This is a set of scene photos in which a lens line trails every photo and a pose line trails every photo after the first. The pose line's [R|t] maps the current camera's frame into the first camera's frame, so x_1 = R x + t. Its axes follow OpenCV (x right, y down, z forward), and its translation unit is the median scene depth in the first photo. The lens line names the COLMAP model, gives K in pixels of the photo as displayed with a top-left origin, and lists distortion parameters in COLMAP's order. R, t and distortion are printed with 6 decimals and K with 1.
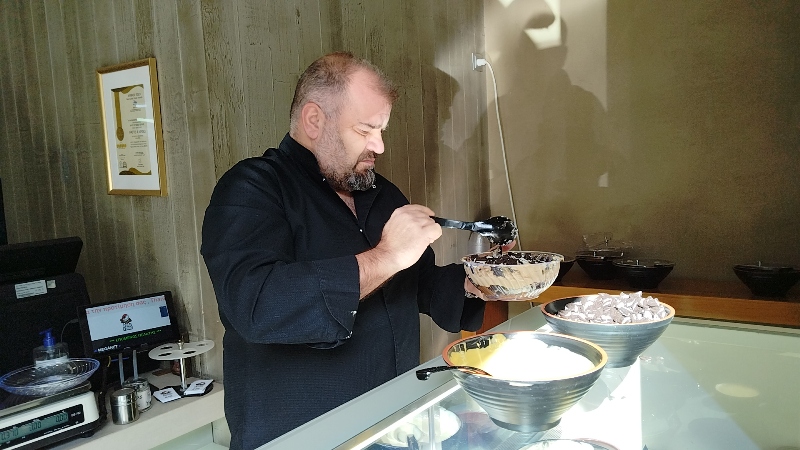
lens RADIAL K [[599.7, 0, 408.7], [0, 599.7, 223.6], [0, 0, 1]] dist [0.077653, -0.103880]
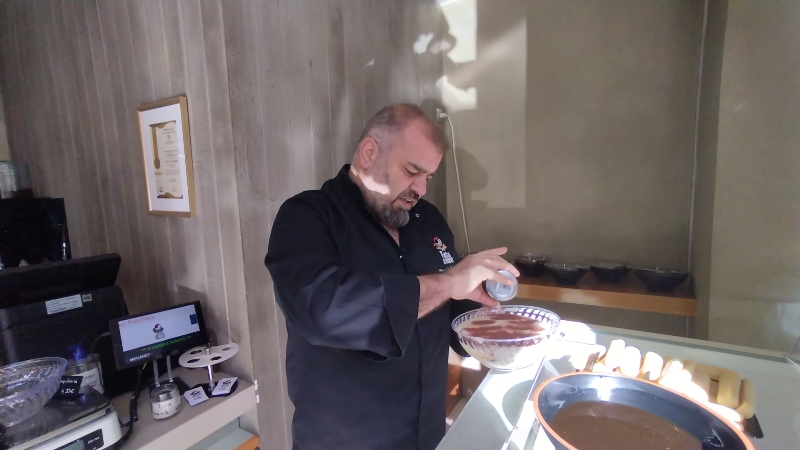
lens RADIAL K [[369.8, 0, 397.2], [0, 369.8, 228.5], [0, 0, 1]] dist [-0.065121, 0.060257]
pose [[0.996248, 0.002876, 0.086494, -0.080202], [-0.004214, 0.999874, 0.015290, -0.037770], [-0.086439, -0.015597, 0.996135, 0.282488]]
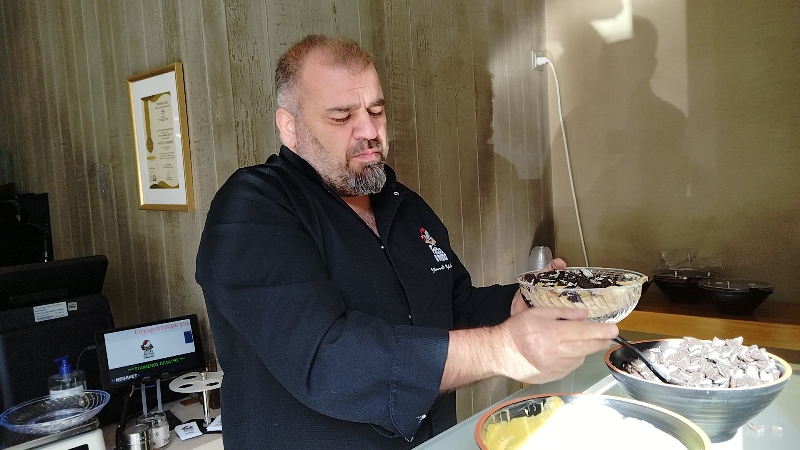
lens RADIAL K [[599.7, 0, 408.7], [0, 599.7, 223.6], [0, 0, 1]] dist [0.077653, -0.103880]
pose [[0.994215, -0.004012, -0.107337, 0.026539], [0.002213, 0.999855, -0.016872, -0.010376], [0.107389, 0.016537, 0.994080, 0.119986]]
